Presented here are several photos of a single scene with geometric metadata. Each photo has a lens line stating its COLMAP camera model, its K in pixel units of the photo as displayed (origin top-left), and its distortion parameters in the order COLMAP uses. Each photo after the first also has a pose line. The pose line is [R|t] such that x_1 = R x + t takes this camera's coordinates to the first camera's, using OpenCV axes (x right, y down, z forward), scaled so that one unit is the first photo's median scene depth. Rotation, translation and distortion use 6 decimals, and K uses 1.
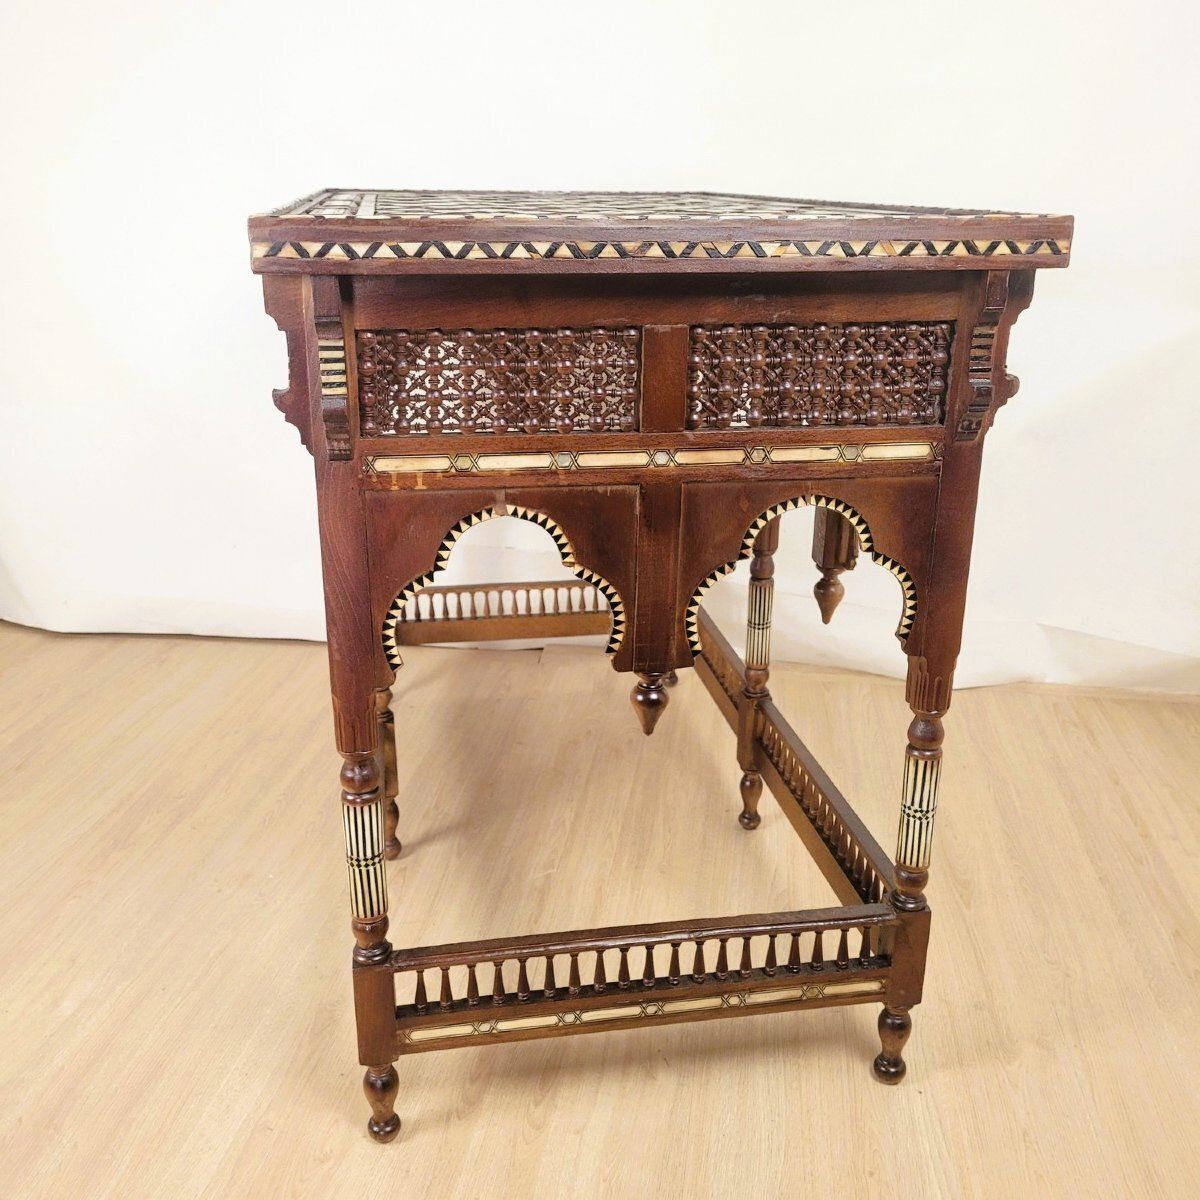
lens RADIAL K [[1219.2, 0, 600.0], [0, 1219.2, 600.0], [0, 0, 1]] dist [0.029072, -0.007445]
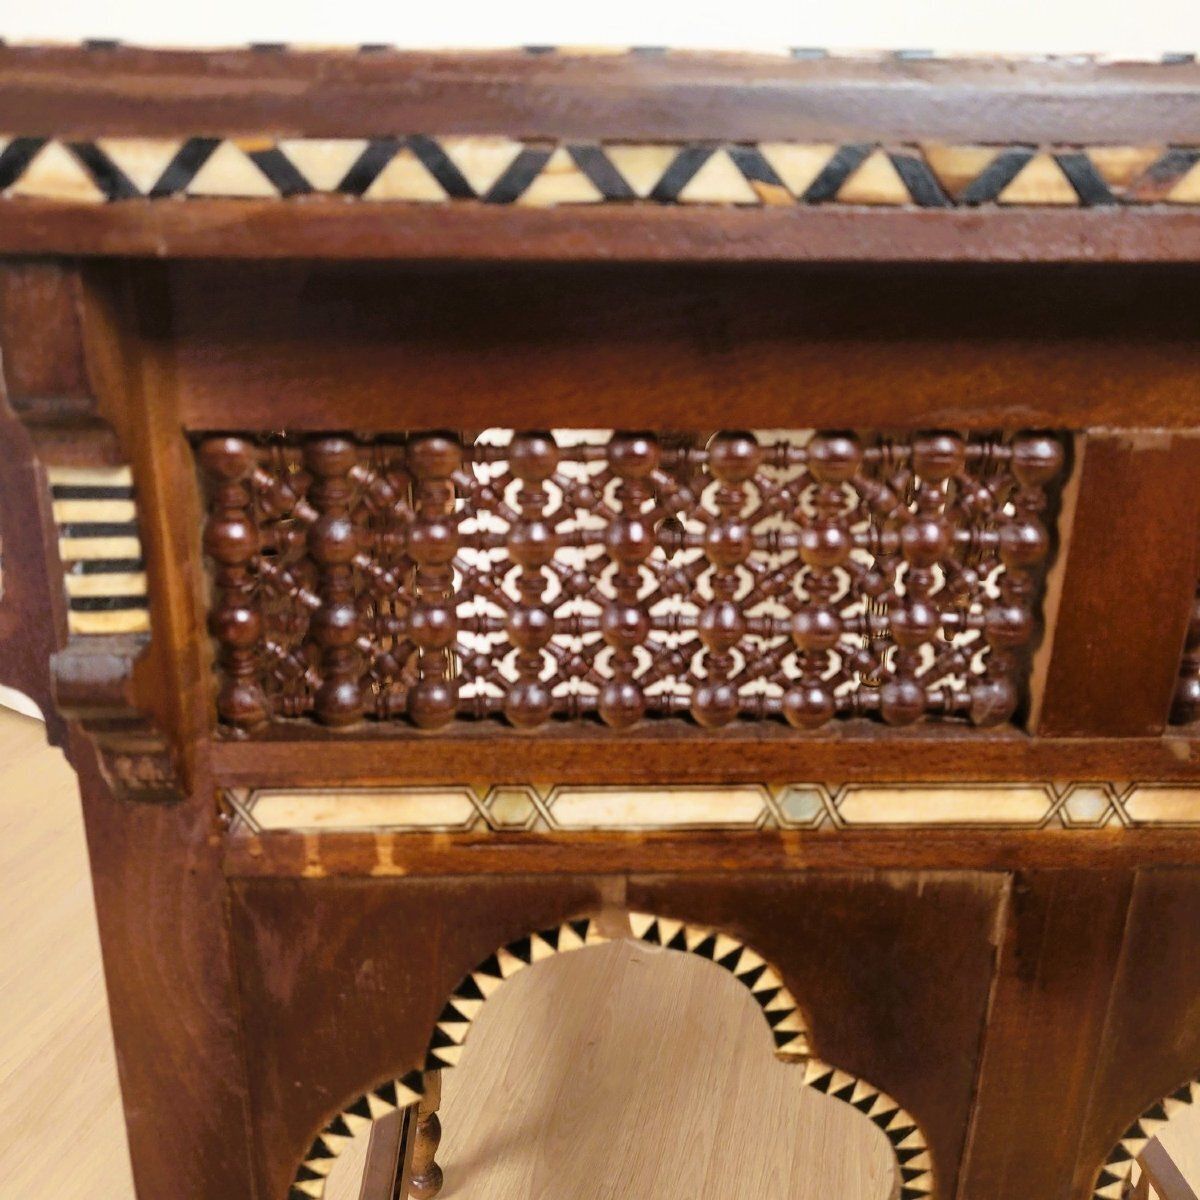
lens RADIAL K [[1071.4, 0, 581.0], [0, 1071.4, 577.2], [0, 0, 1]] dist [0.022320, 0.003530]
pose [[0.991412, 0.045744, -0.122512, -0.056791], [-0.044463, 0.998924, 0.013175, -0.179574], [0.122983, -0.007614, 0.992380, 0.687751]]
